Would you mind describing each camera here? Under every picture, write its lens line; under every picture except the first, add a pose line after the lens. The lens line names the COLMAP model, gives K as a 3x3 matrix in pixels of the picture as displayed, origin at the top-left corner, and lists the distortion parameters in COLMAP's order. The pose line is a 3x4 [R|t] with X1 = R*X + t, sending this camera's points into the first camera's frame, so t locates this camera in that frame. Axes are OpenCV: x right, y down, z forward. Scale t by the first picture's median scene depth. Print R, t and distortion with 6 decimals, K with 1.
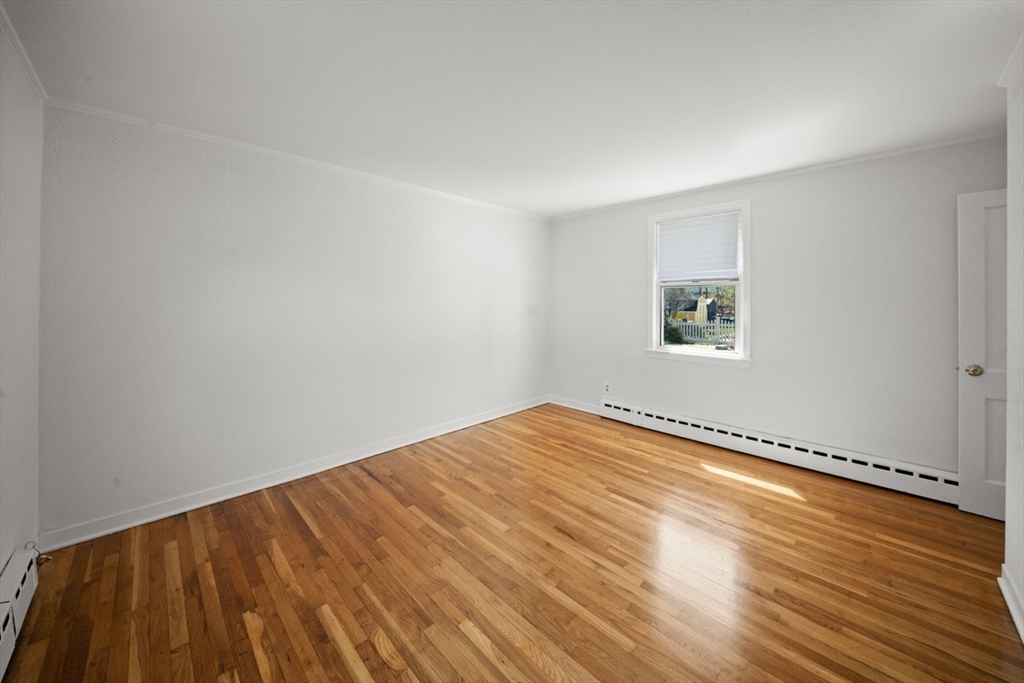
lens RADIAL K [[374.6, 0, 513.1], [0, 374.6, 298.1], [0, 0, 1]] dist [0.001769, -0.003854]
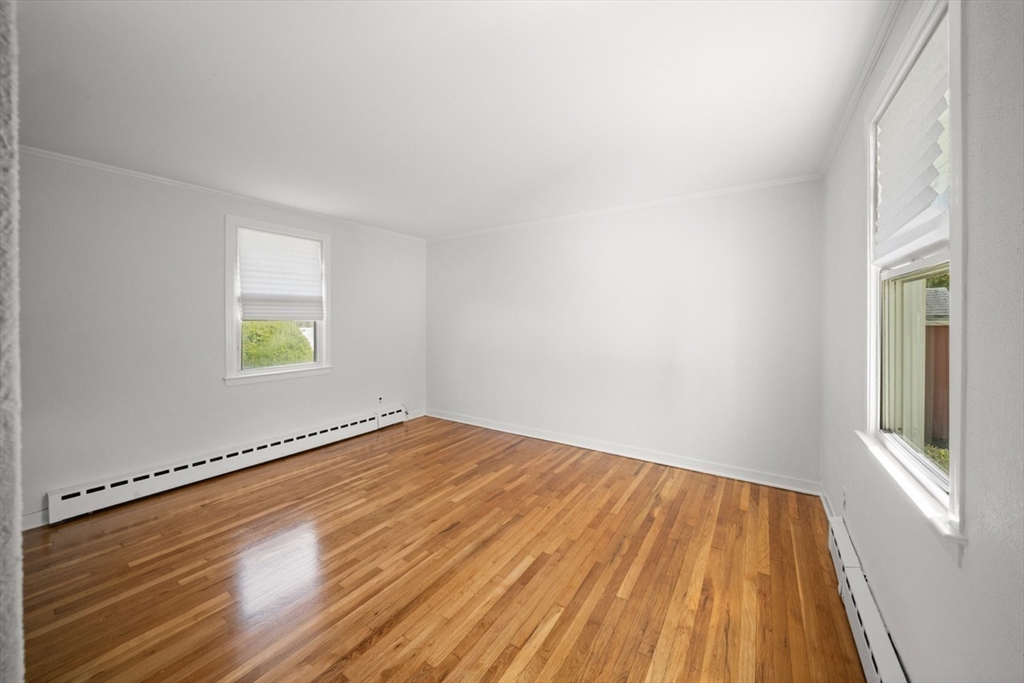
lens RADIAL K [[368.3, 0, 508.6], [0, 368.3, 315.1], [0, 0, 1]] dist [0.002149, -0.005172]
pose [[0.203485, -0.005176, -0.979064, 1.133504], [0.005782, 0.999975, -0.004084, 0.001478], [0.979061, -0.004830, 0.203510, 0.862697]]
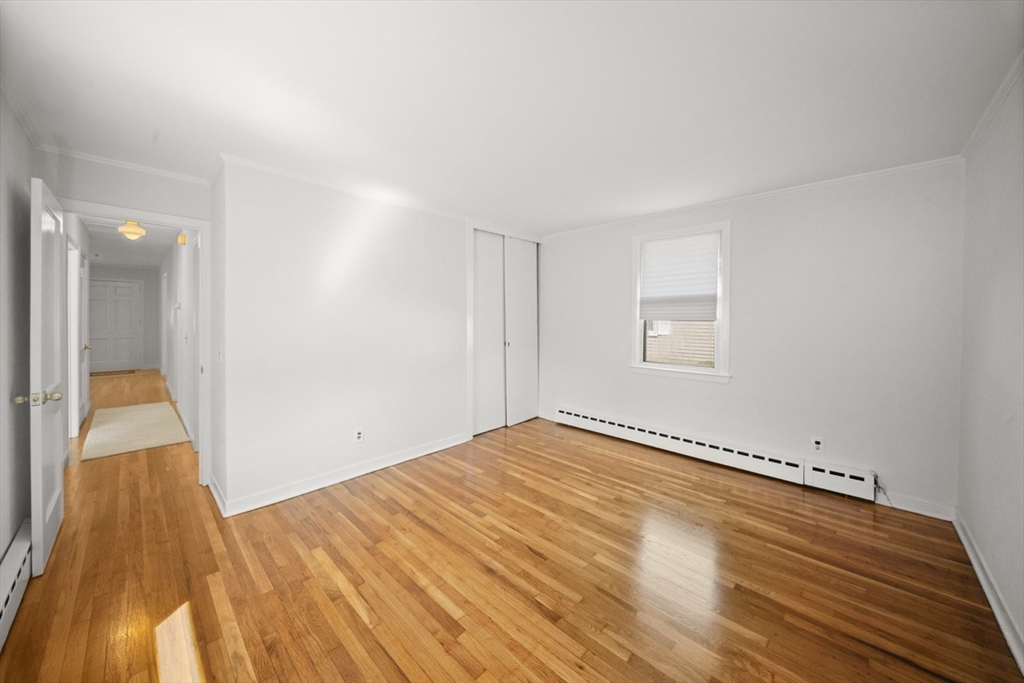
lens RADIAL K [[365.0, 0, 511.2], [0, 365.0, 316.8], [0, 0, 1]] dist [0.001166, -0.005892]
pose [[-0.999525, -0.005116, -0.030399, 0.214923], [-0.004876, 0.999956, -0.007976, 0.011721], [0.030439, -0.007824, -0.999506, 1.785312]]
